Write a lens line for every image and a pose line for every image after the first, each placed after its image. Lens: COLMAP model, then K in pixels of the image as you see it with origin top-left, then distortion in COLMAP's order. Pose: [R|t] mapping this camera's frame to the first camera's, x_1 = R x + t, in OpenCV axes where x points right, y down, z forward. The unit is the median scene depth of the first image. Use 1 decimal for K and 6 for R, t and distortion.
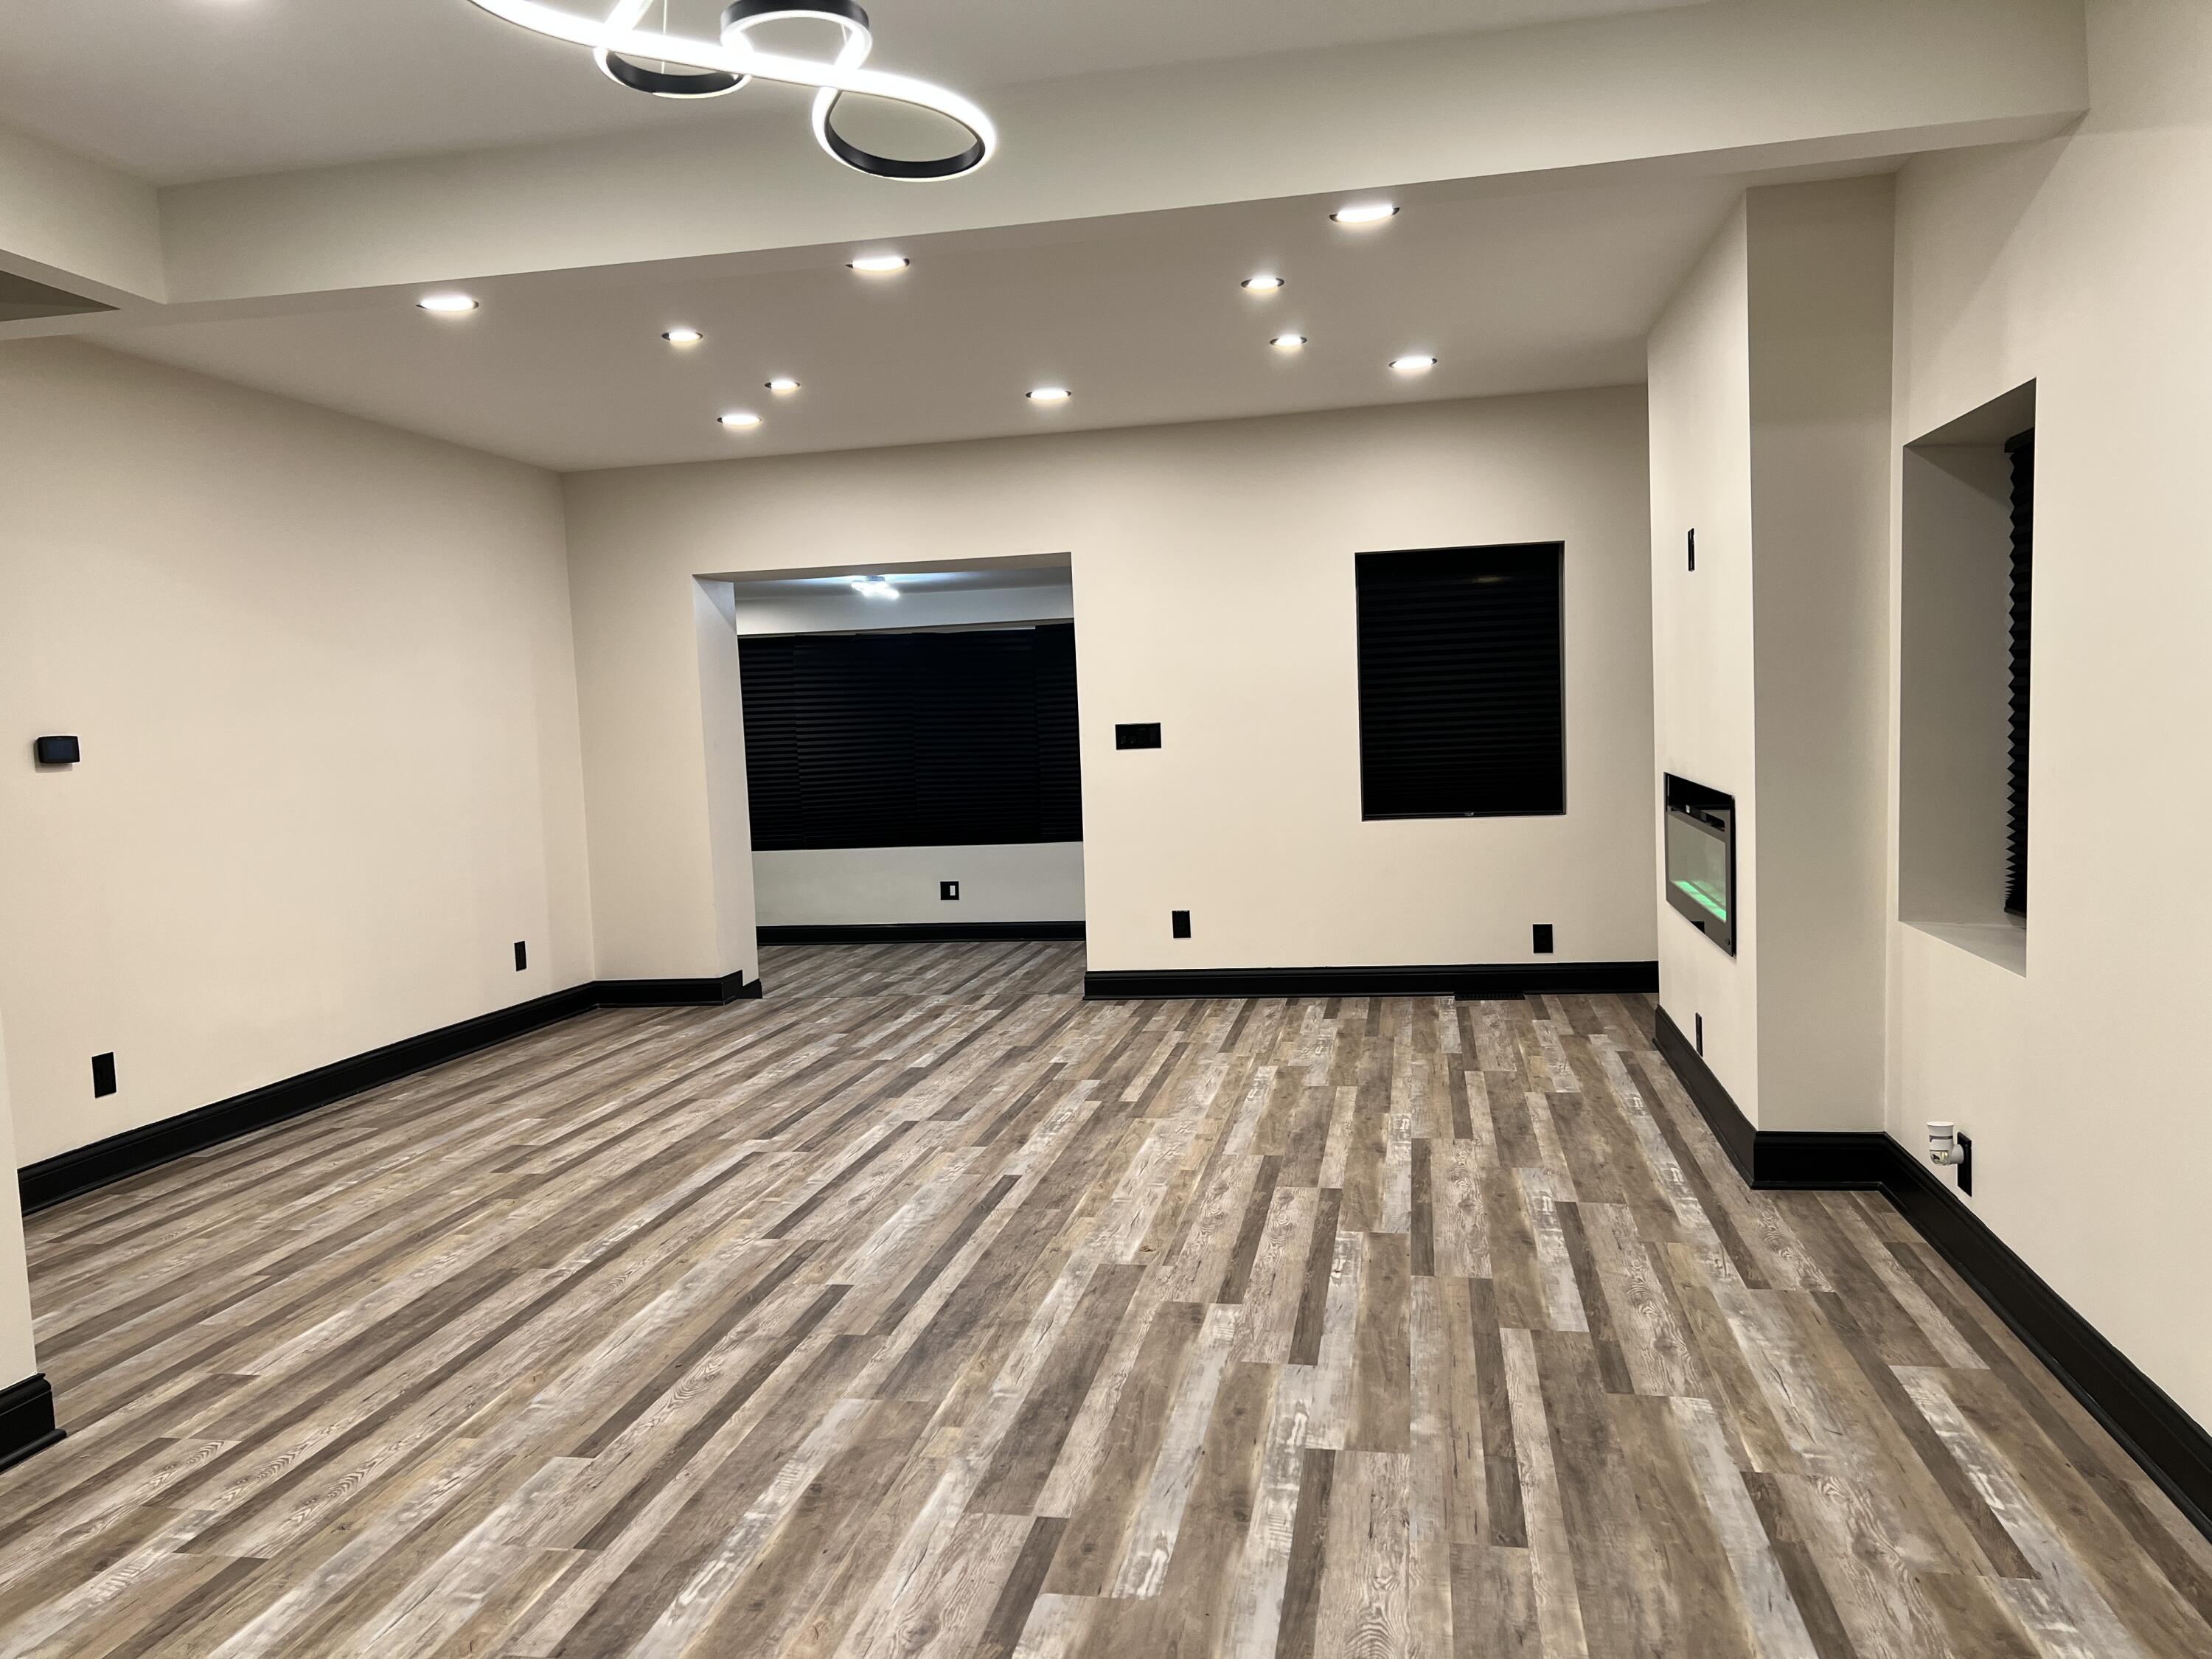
lens RADIAL K [[1711.4, 0, 1118.6], [0, 1711.4, 826.5], [0, 0, 1]] dist [0.038474, -0.039923]
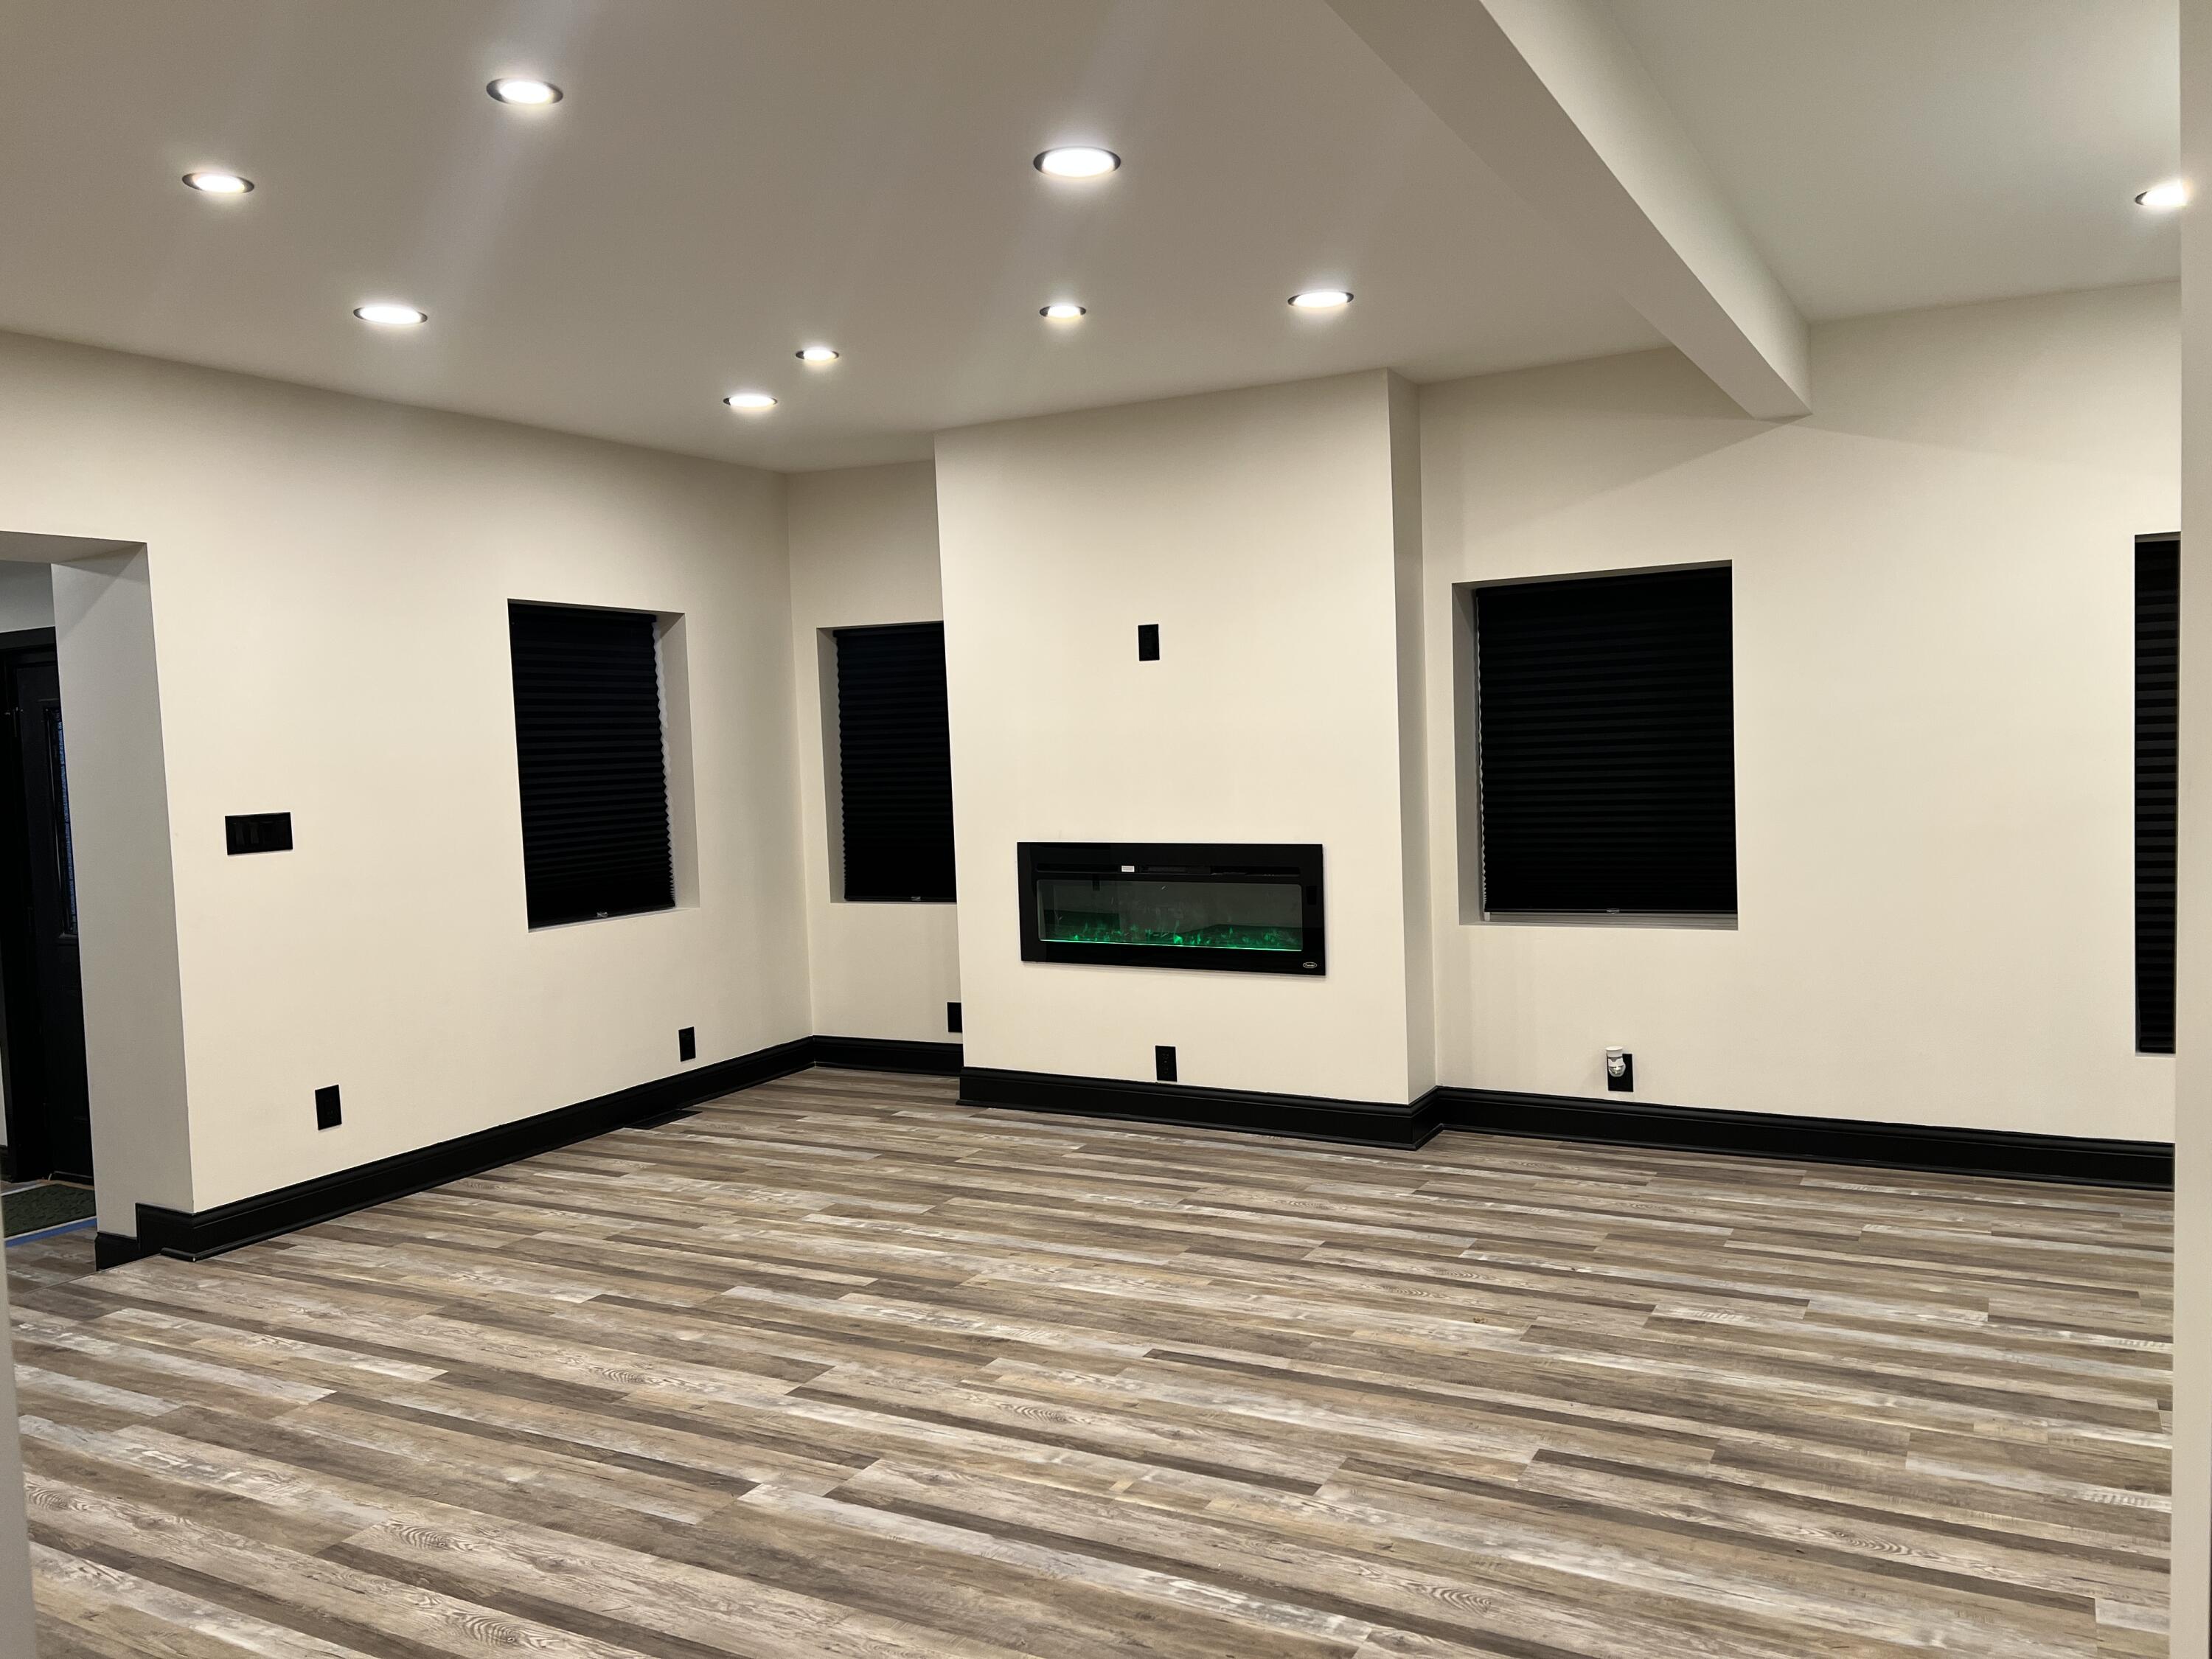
lens RADIAL K [[1711.4, 0, 1113.1], [0, 1711.4, 818.2], [0, 0, 1]] dist [0.038474, -0.039923]
pose [[0.301541, -0.020037, 0.953243, -0.860125], [0.093742, 0.995558, -0.008727, -0.037550], [-0.948834, 0.091990, 0.302080, 0.797756]]
